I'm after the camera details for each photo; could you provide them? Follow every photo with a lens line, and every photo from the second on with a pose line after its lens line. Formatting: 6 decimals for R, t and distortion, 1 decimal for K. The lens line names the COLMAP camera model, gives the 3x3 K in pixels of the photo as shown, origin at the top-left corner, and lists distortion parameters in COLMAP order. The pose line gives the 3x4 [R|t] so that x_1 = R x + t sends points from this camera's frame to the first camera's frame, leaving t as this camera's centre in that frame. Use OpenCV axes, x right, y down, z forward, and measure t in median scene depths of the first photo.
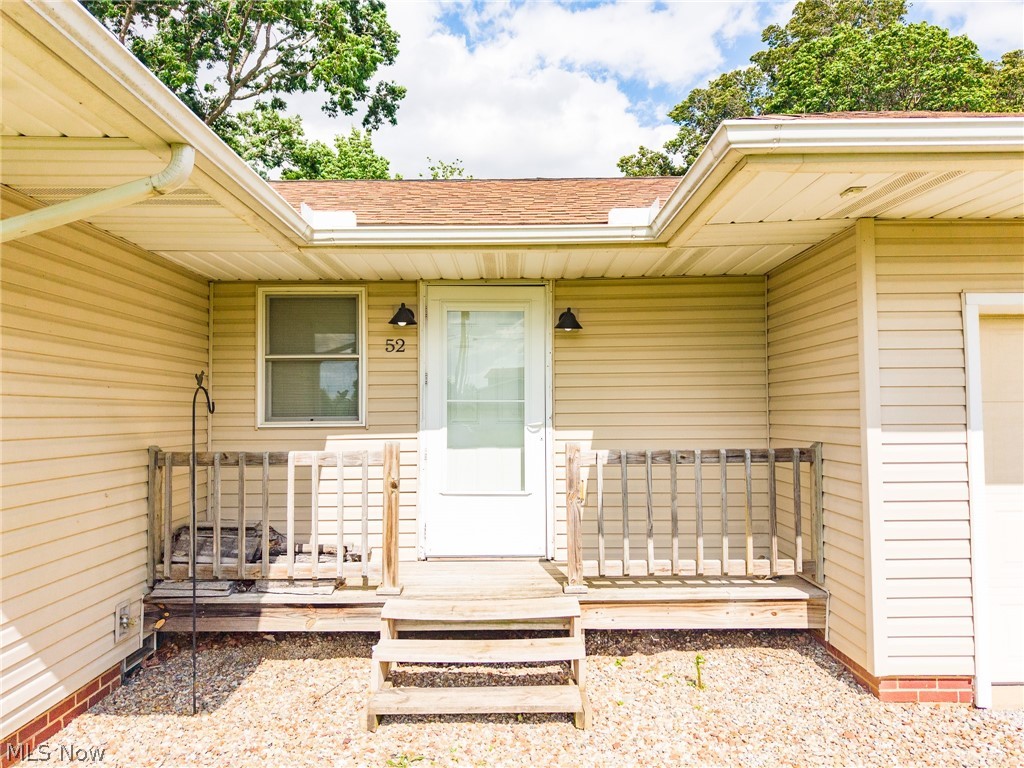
lens RADIAL K [[701.3, 0, 512.0], [0, 701.3, 384.0], [0, 0, 1]] dist [0.005746, 0.000020]
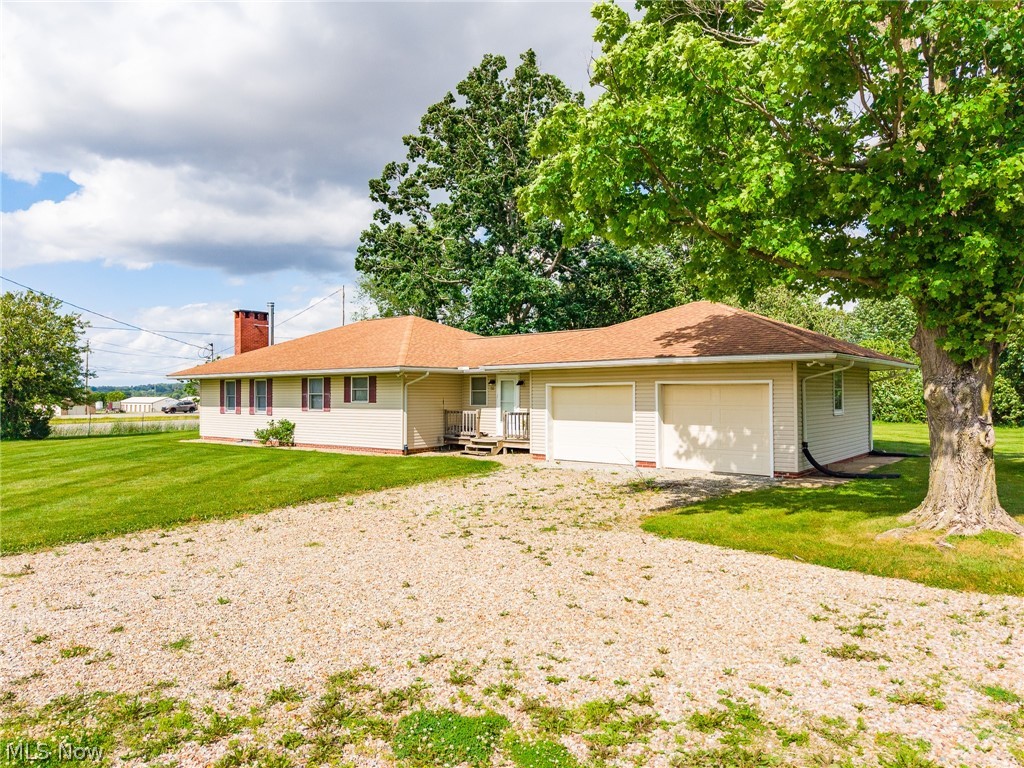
lens RADIAL K [[701.3, 0, 512.0], [0, 701.3, 384.0], [0, 0, 1]] dist [0.005746, 0.000020]
pose [[0.772942, -0.004685, -0.634460, 3.067297], [0.018753, 0.999705, 0.015464, -0.166586], [0.634200, -0.023851, 0.772801, -2.632240]]
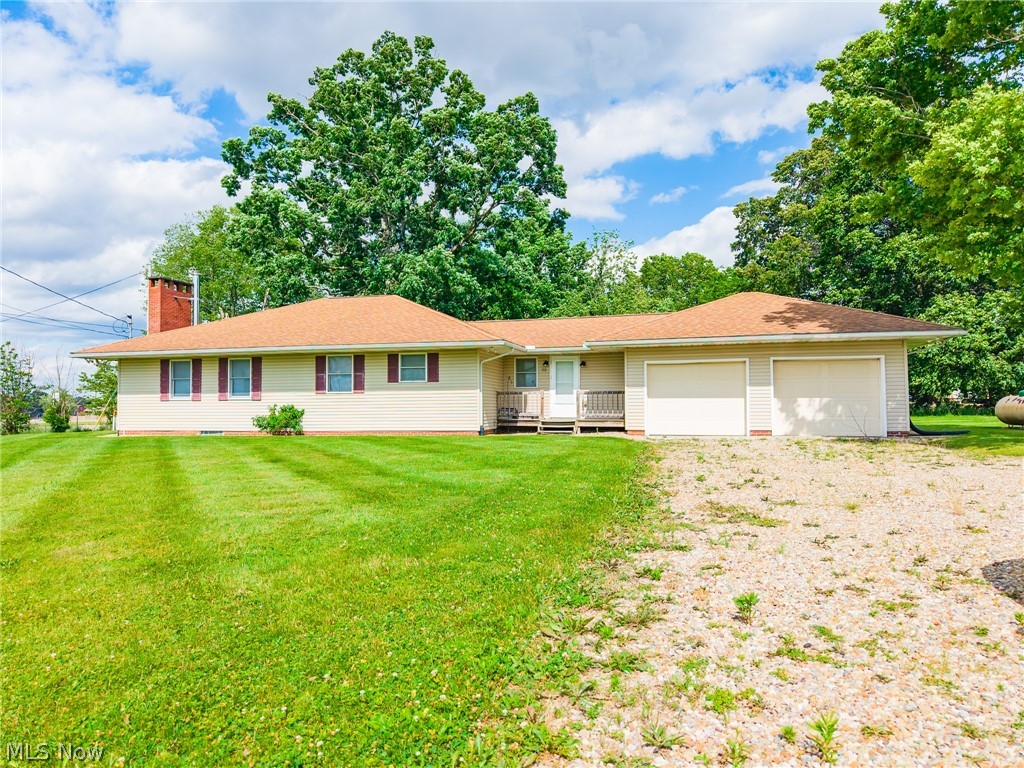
lens RADIAL K [[701.3, 0, 512.0], [0, 701.3, 384.0], [0, 0, 1]] dist [0.005746, 0.000020]
pose [[0.962746, -0.008107, -0.270285, 0.900381], [0.007784, 0.999967, -0.002270, 0.045365], [0.270294, 0.000081, 0.962778, -3.578430]]
